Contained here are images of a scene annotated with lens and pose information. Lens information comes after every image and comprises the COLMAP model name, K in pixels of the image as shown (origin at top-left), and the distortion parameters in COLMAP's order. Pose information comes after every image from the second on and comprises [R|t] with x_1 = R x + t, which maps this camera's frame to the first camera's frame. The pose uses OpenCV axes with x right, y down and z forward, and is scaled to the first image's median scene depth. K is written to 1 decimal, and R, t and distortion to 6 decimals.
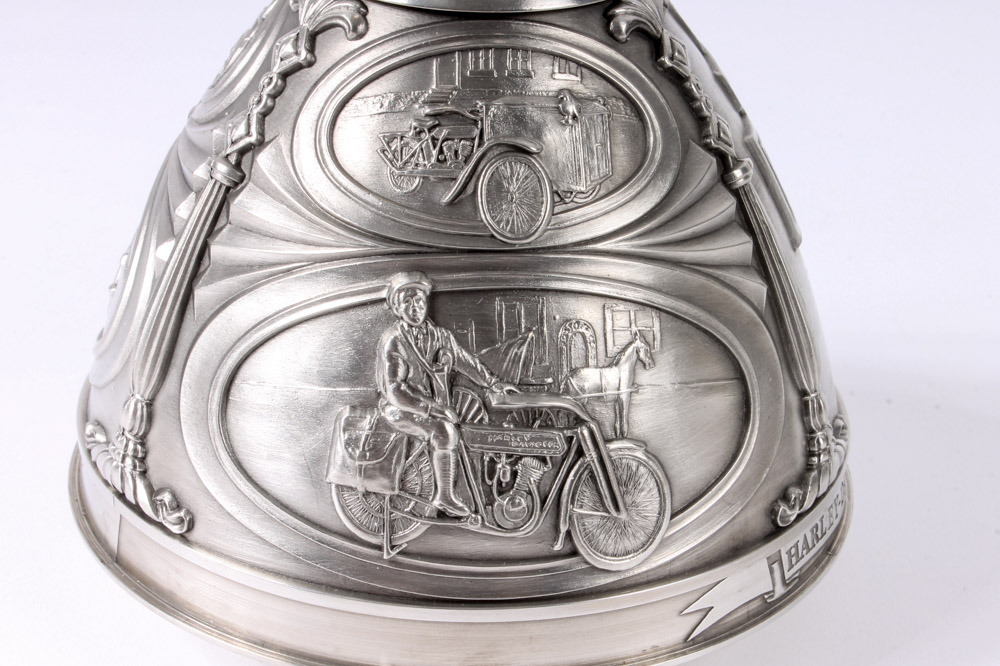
lens RADIAL K [[2001.4, 0, 500.0], [0, 2001.4, 333.0], [0, 0, 1]] dist [-0.030916, -0.044641]
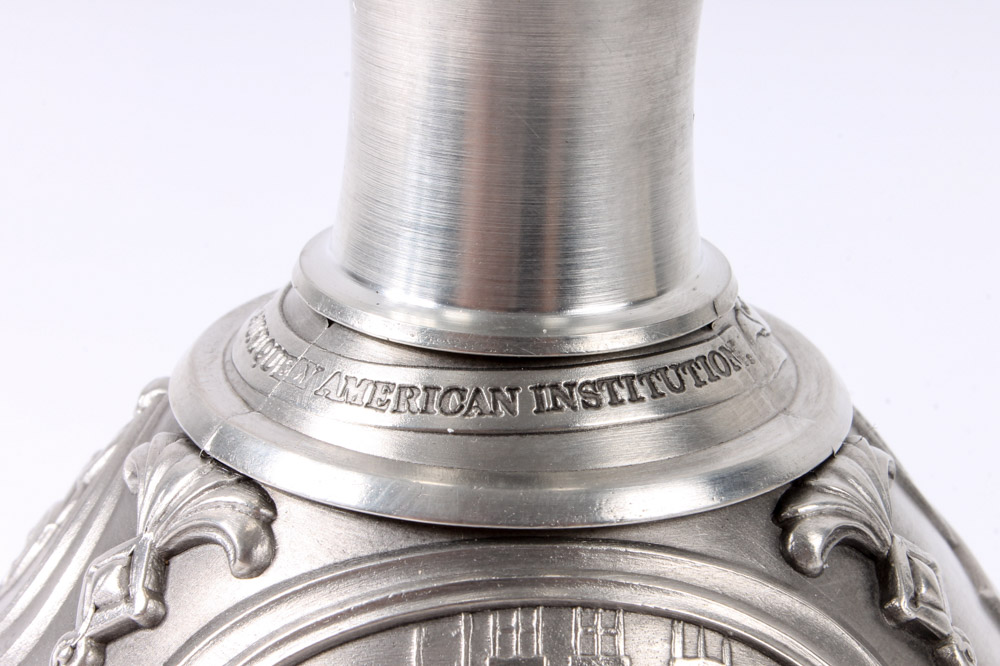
lens RADIAL K [[2199.1, 0, 500.0], [0, 2199.1, 333.0], [0, 0, 1]] dist [0.058470, 0.245137]
pose [[0.999855, 0.000168, -0.017048, -0.004234], [-0.001793, 0.995446, -0.095308, -0.154127], [0.016955, 0.095325, 0.995302, 0.478423]]
